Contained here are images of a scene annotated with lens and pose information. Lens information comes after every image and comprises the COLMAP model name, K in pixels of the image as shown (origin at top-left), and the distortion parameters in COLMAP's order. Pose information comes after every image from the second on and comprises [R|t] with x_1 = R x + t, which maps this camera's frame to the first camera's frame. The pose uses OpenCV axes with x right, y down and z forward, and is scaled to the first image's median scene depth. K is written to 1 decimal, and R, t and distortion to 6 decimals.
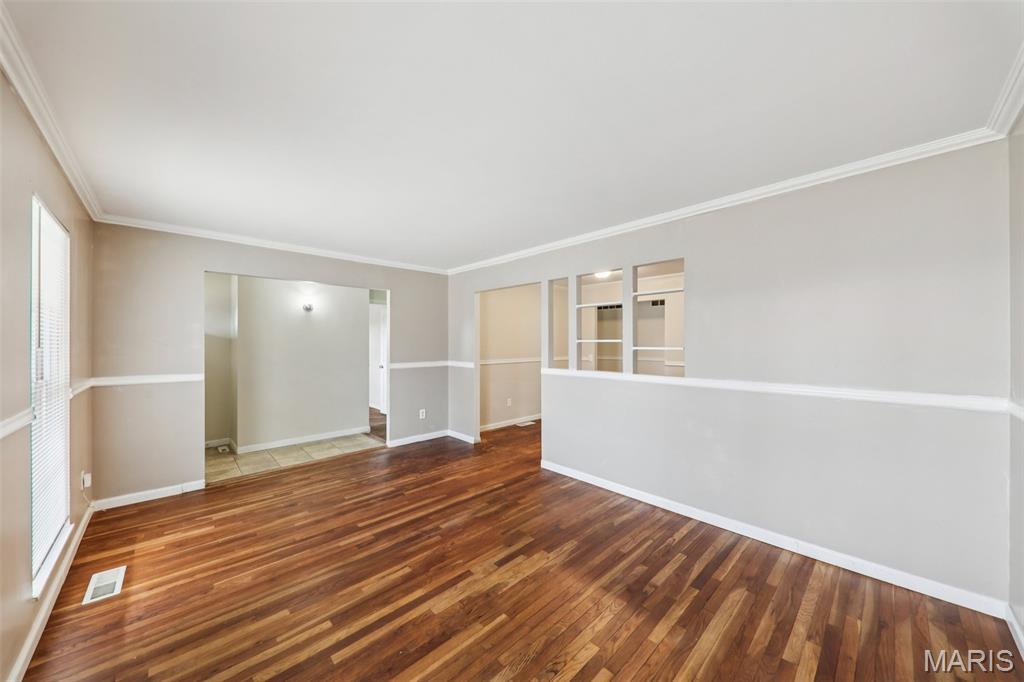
lens RADIAL K [[362.2, 0, 515.6], [0, 362.2, 344.1], [0, 0, 1]] dist [0.025174, -0.009376]
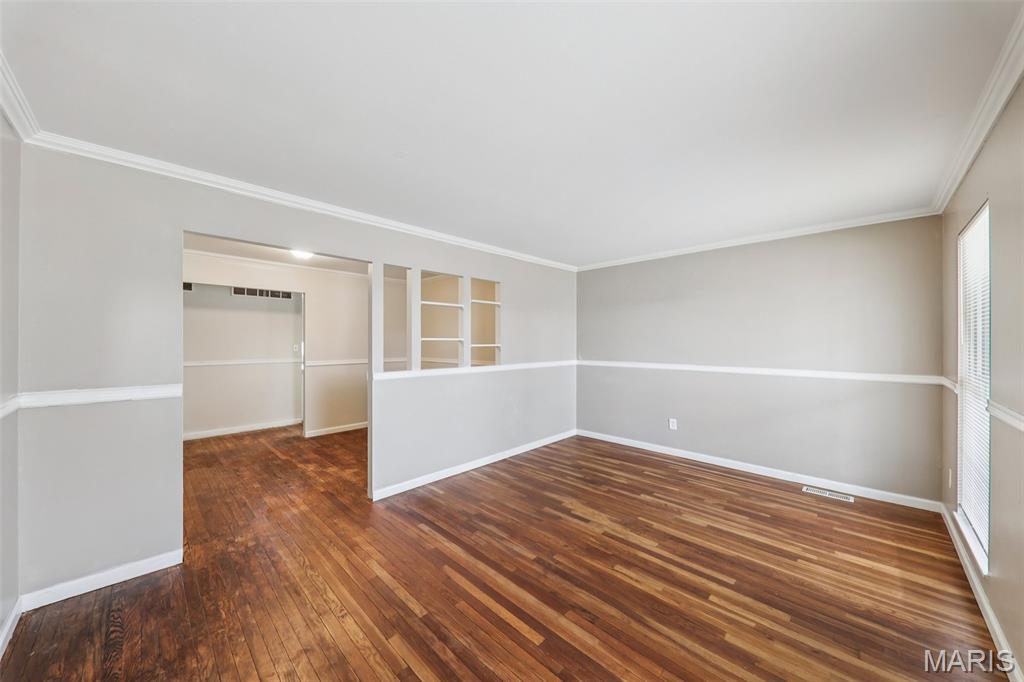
lens RADIAL K [[354.7, 0, 510.9], [0, 354.7, 341.4], [0, 0, 1]] dist [0.017393, -0.009477]
pose [[-0.028005, 0.003018, 0.999603, -0.927815], [0.002524, 0.999992, -0.002949, 0.001265], [-0.999605, 0.002440, -0.028013, 0.968220]]
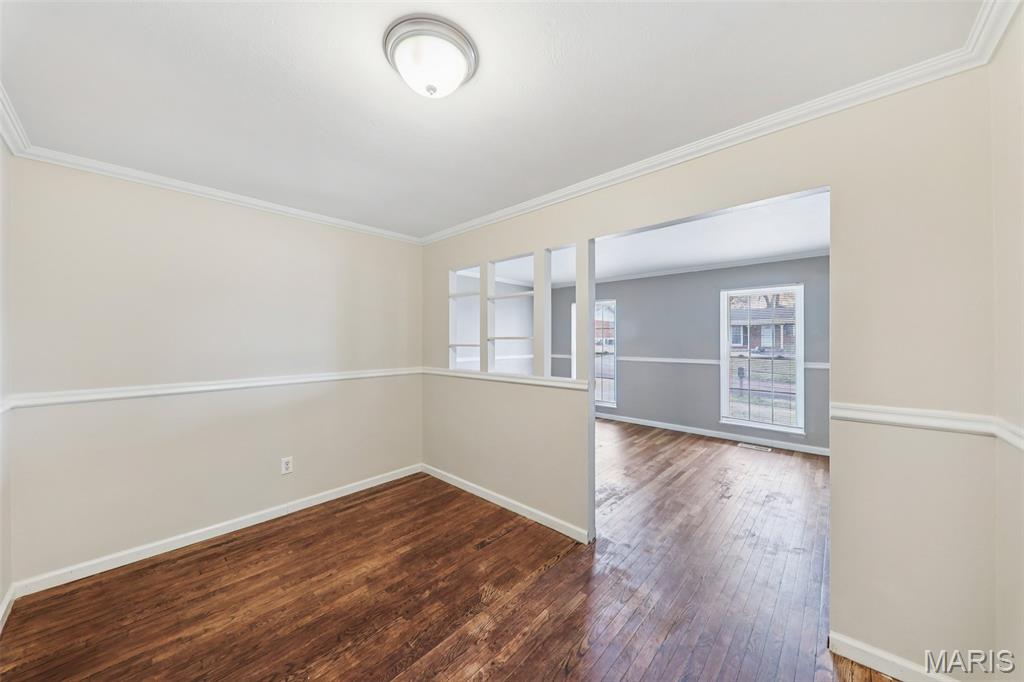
lens RADIAL K [[356.0, 0, 508.0], [0, 356.0, 338.5], [0, 0, 1]] dist [0.038305, -0.012906]
pose [[-0.998844, 0.001809, -0.048044, 0.329135], [0.001668, 0.999994, 0.002992, -0.010312], [0.048049, 0.002908, -0.998841, 2.147496]]
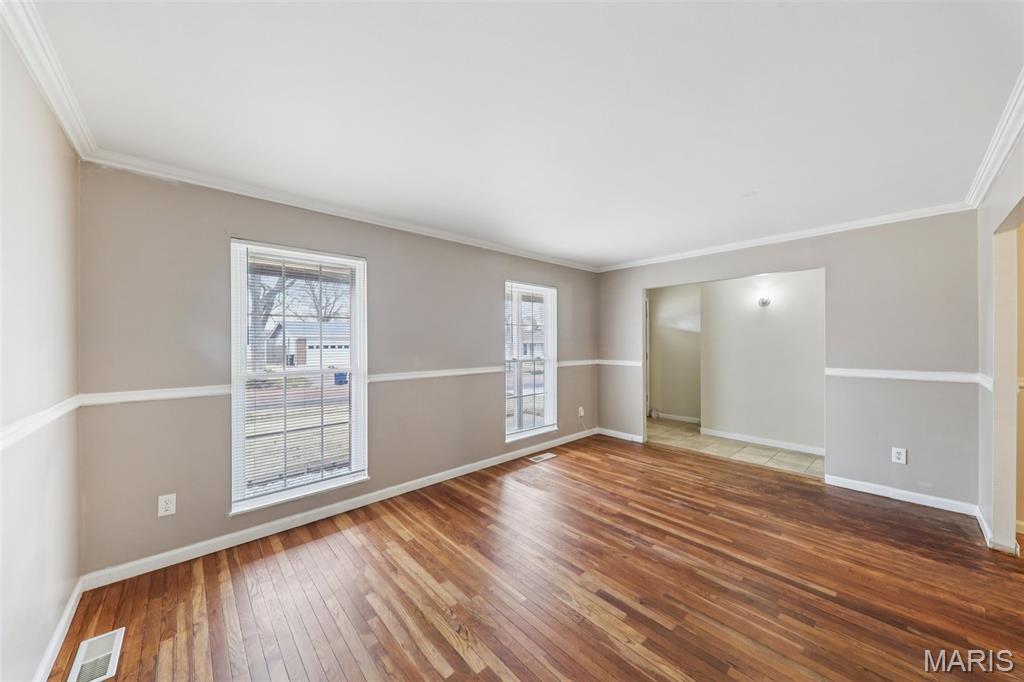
lens RADIAL K [[358.8, 0, 512.0], [0, 358.8, 341.0], [0, 0, 1]] dist [0.027034, -0.009018]
pose [[-0.029199, 0.003427, -0.999568, 0.625296], [0.000660, 0.999994, 0.003409, -0.005226], [0.999573, -0.000561, -0.029201, 0.611063]]
